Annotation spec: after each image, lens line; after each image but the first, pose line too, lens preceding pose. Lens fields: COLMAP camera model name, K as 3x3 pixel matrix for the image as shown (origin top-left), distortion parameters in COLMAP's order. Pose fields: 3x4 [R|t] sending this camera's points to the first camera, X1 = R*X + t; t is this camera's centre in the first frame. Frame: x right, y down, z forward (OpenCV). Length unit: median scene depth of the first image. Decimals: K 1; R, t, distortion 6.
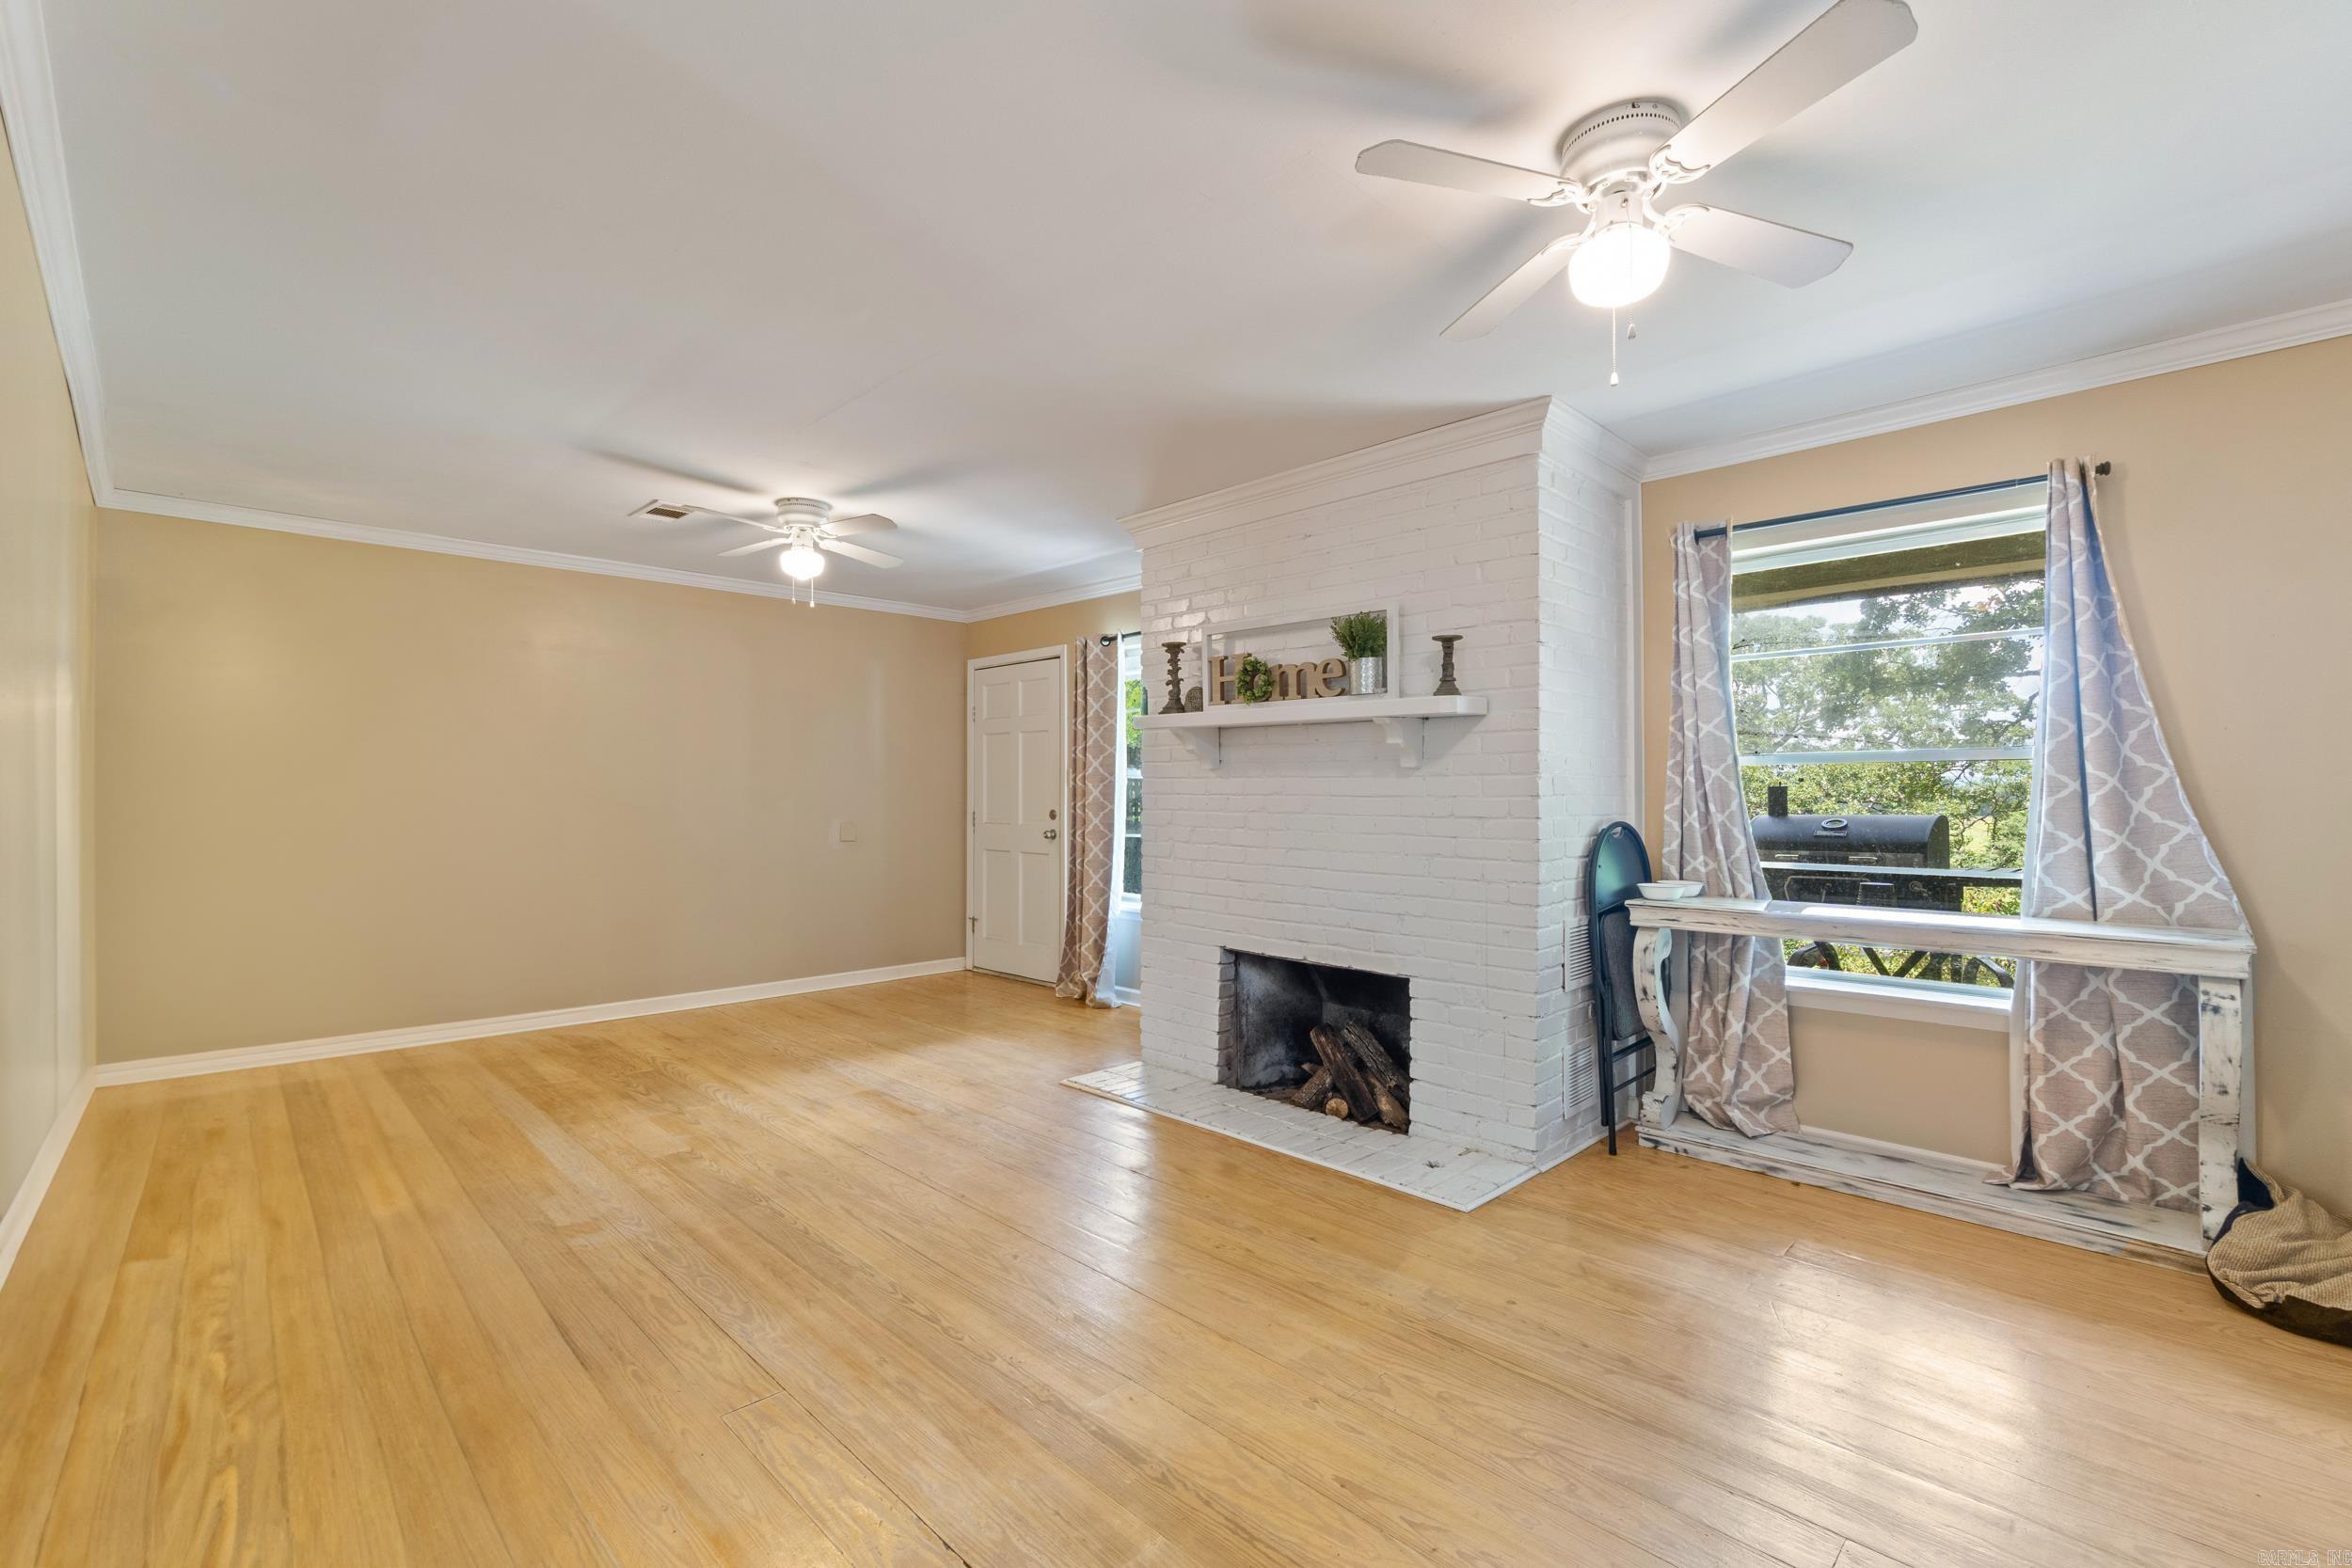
lens RADIAL K [[1022.8, 0, 1161.6], [0, 1022.8, 786.8], [0, 0, 1]] dist [-0.006639, 0.002234]
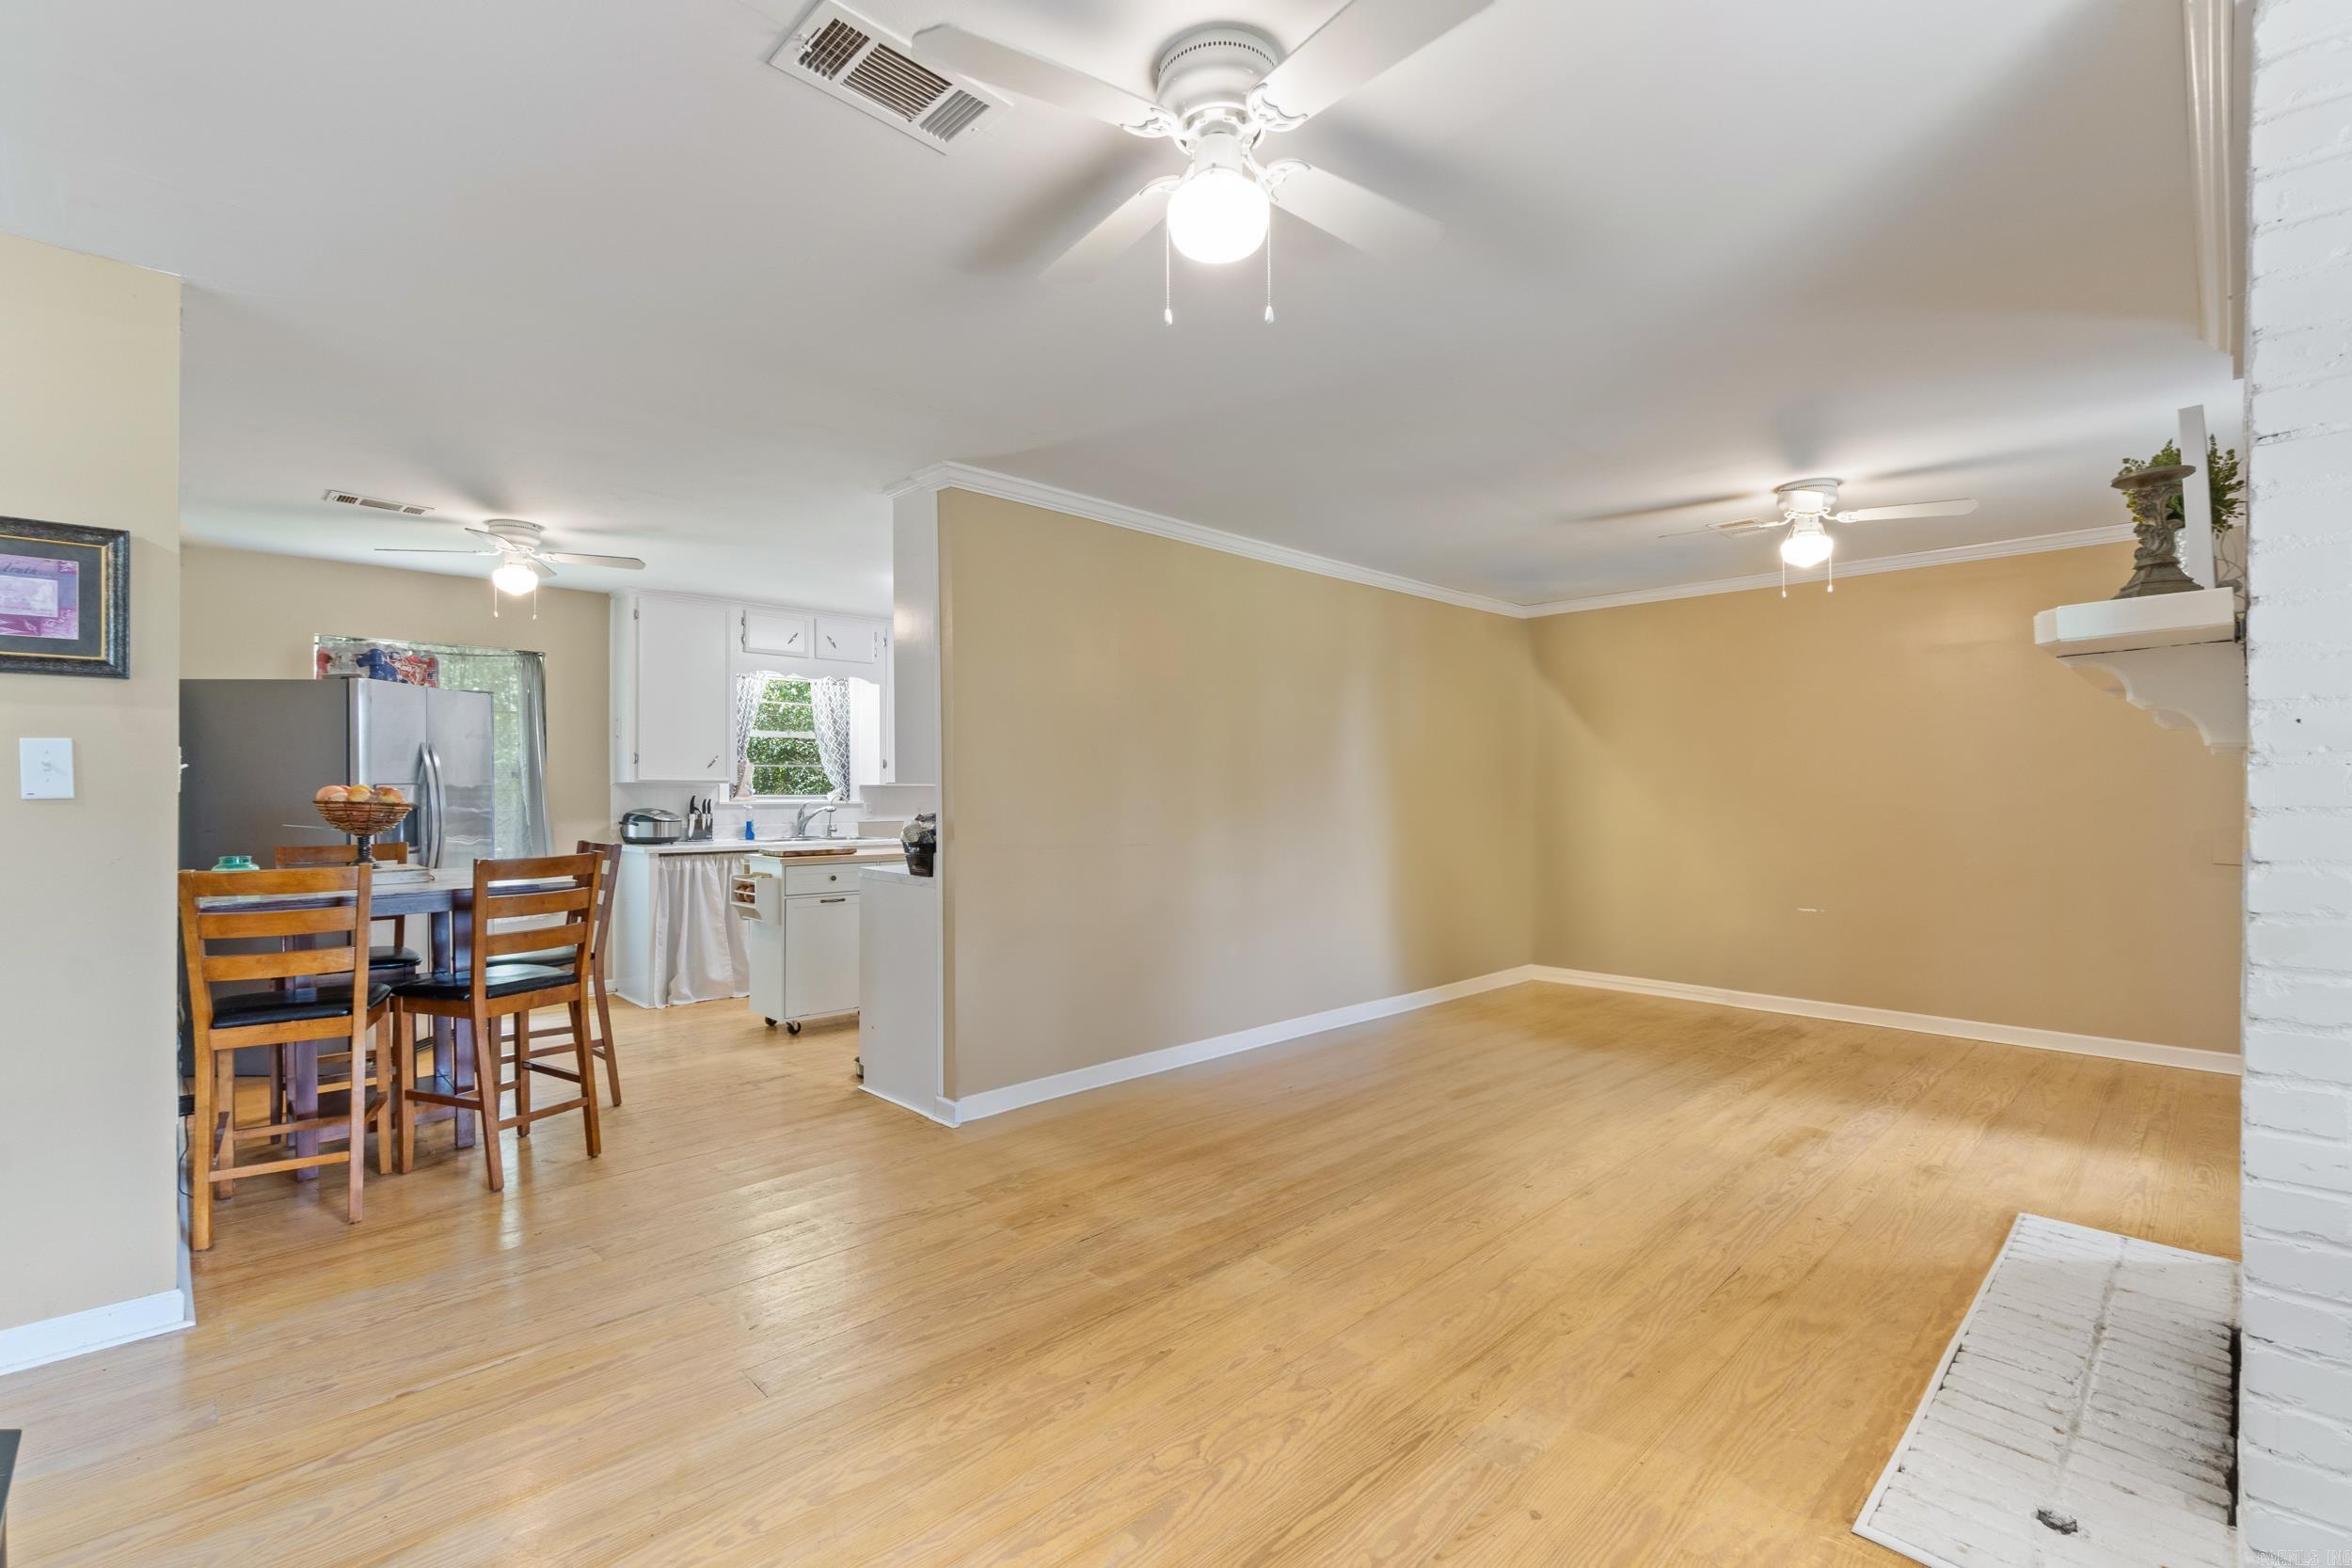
lens RADIAL K [[1022.8, 0, 1157.4], [0, 1022.8, 792.5], [0, 0, 1]] dist [-0.006639, 0.002234]
pose [[-0.014073, -0.001807, -0.999899, 0.698652], [0.007757, 0.999968, -0.001916, -0.001470], [0.999871, -0.007783, -0.014058, 0.493889]]
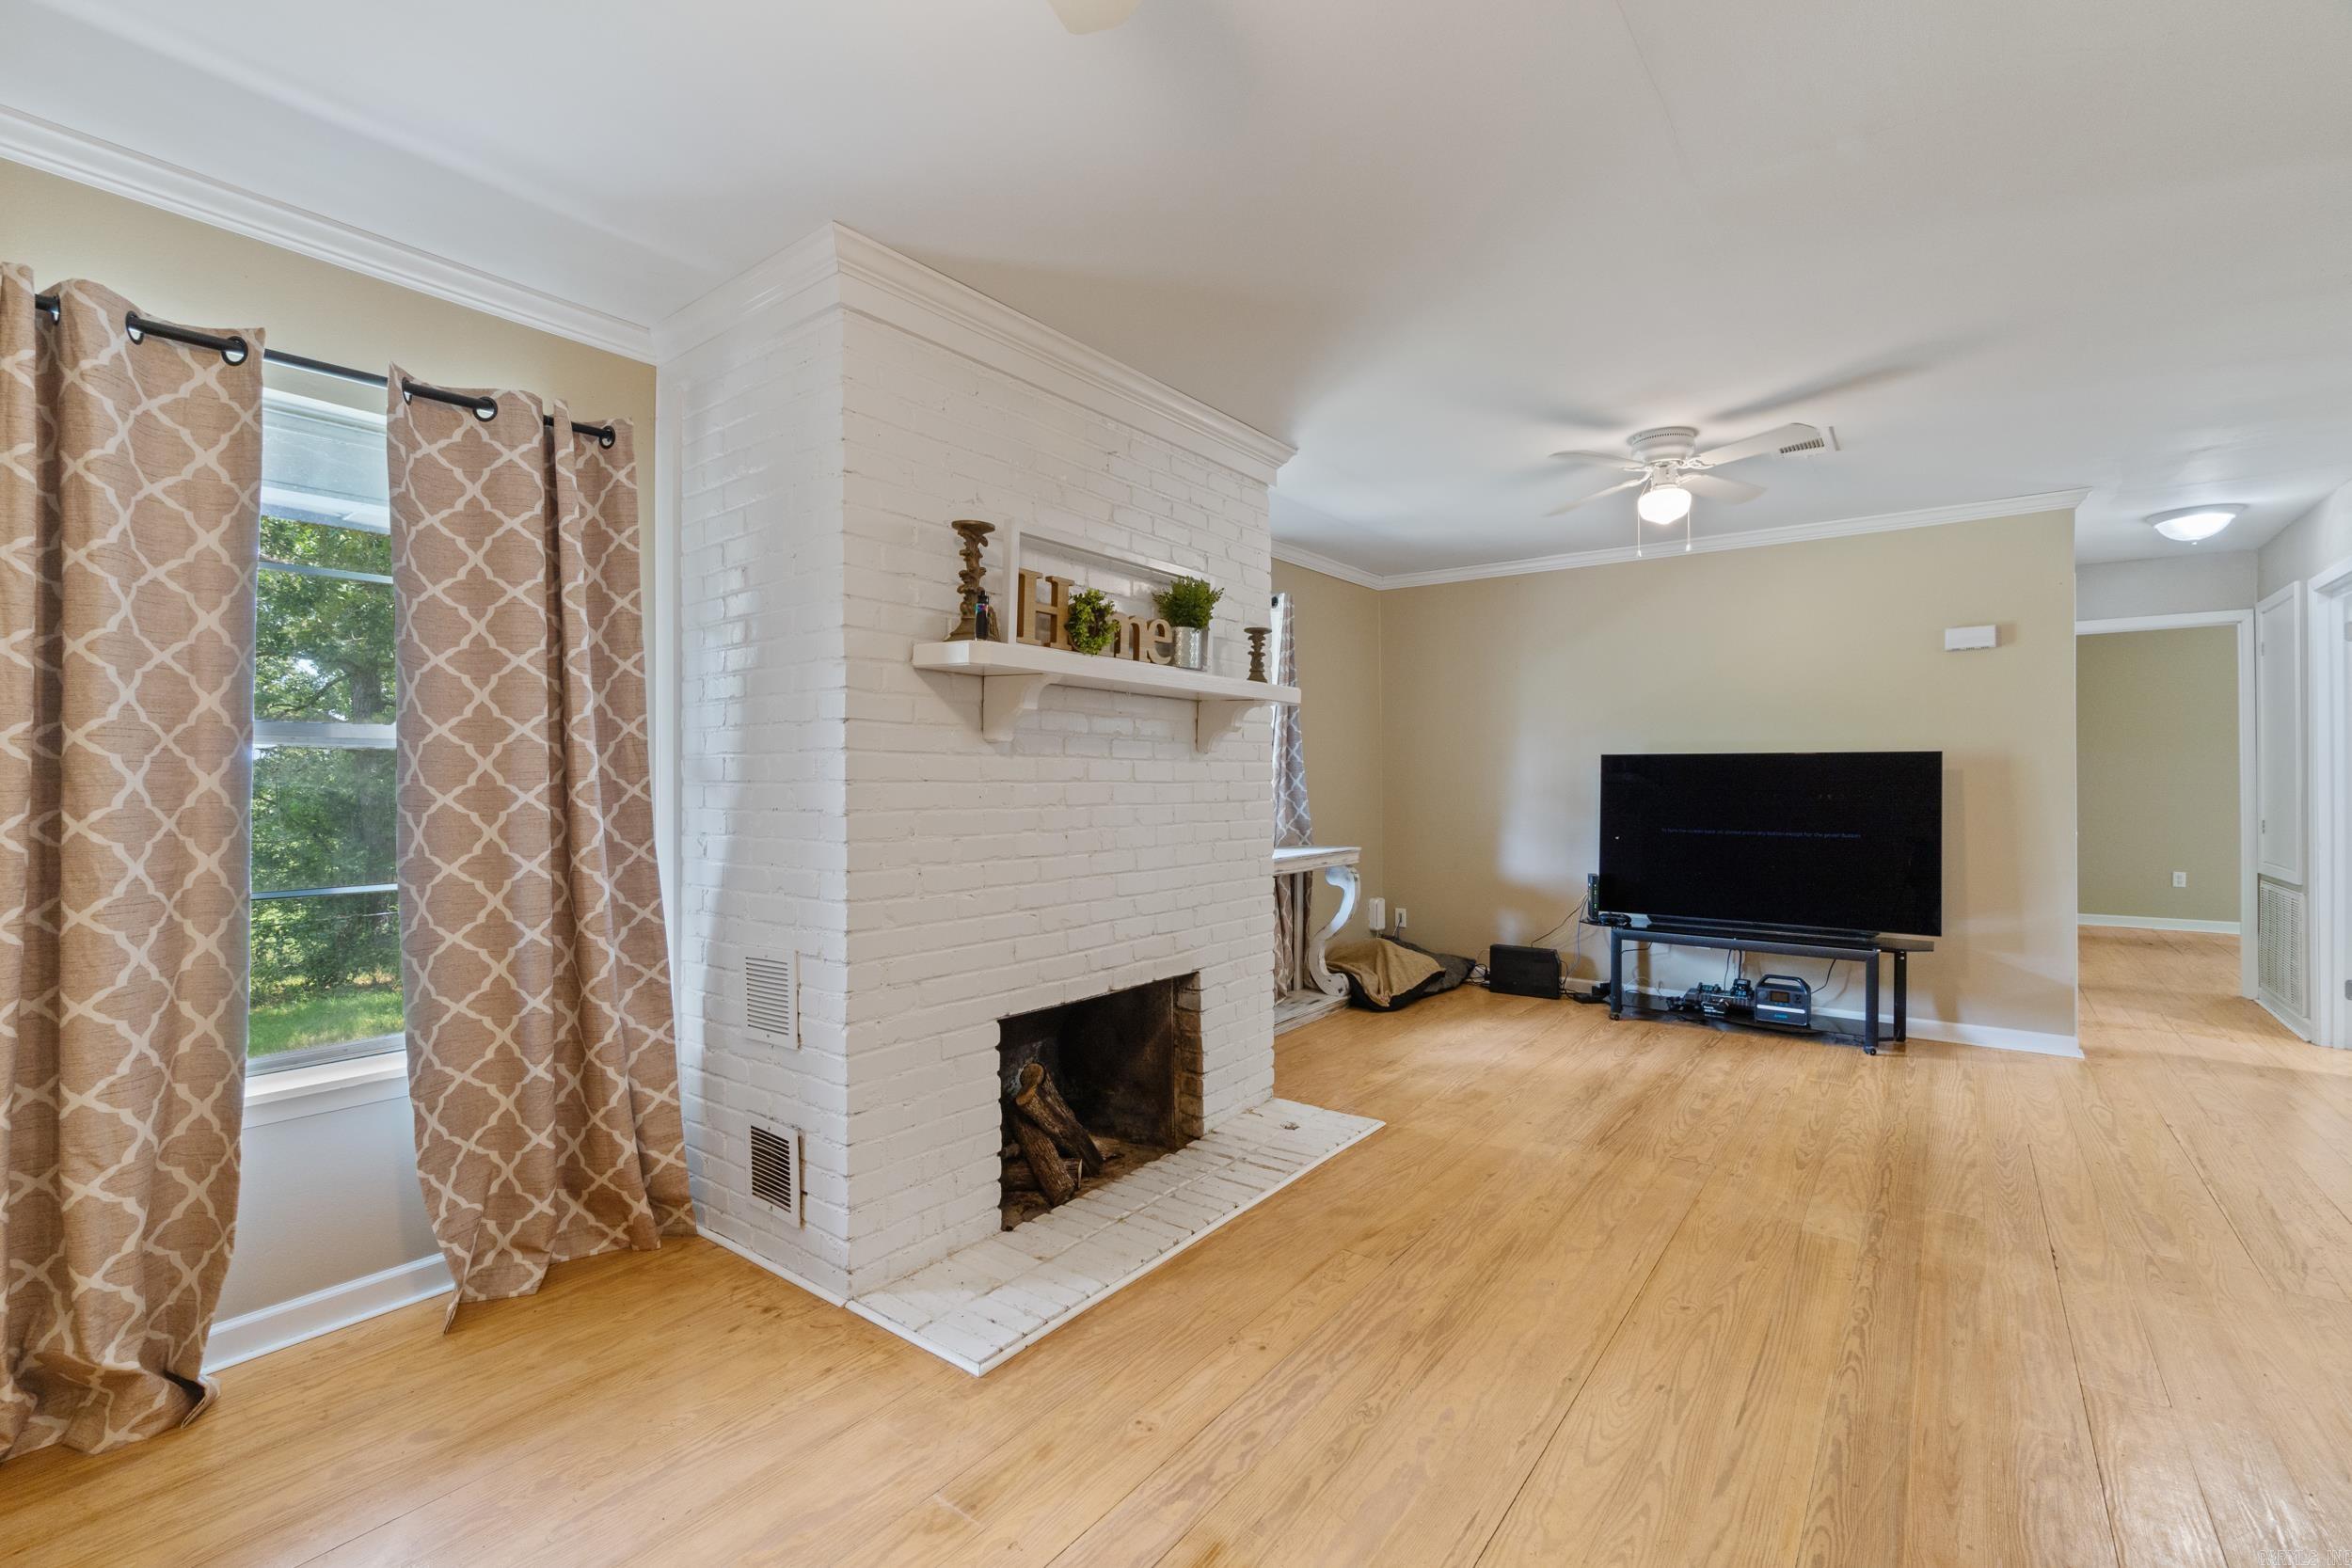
lens RADIAL K [[1022.8, 0, 1166.4], [0, 1022.8, 776.4], [0, 0, 1]] dist [-0.006639, 0.002234]
pose [[-0.142666, 0.002148, 0.989769, -0.687915], [-0.002867, 0.999993, -0.002584, 0.006816], [-0.989767, -0.003207, -0.142659, 1.140355]]
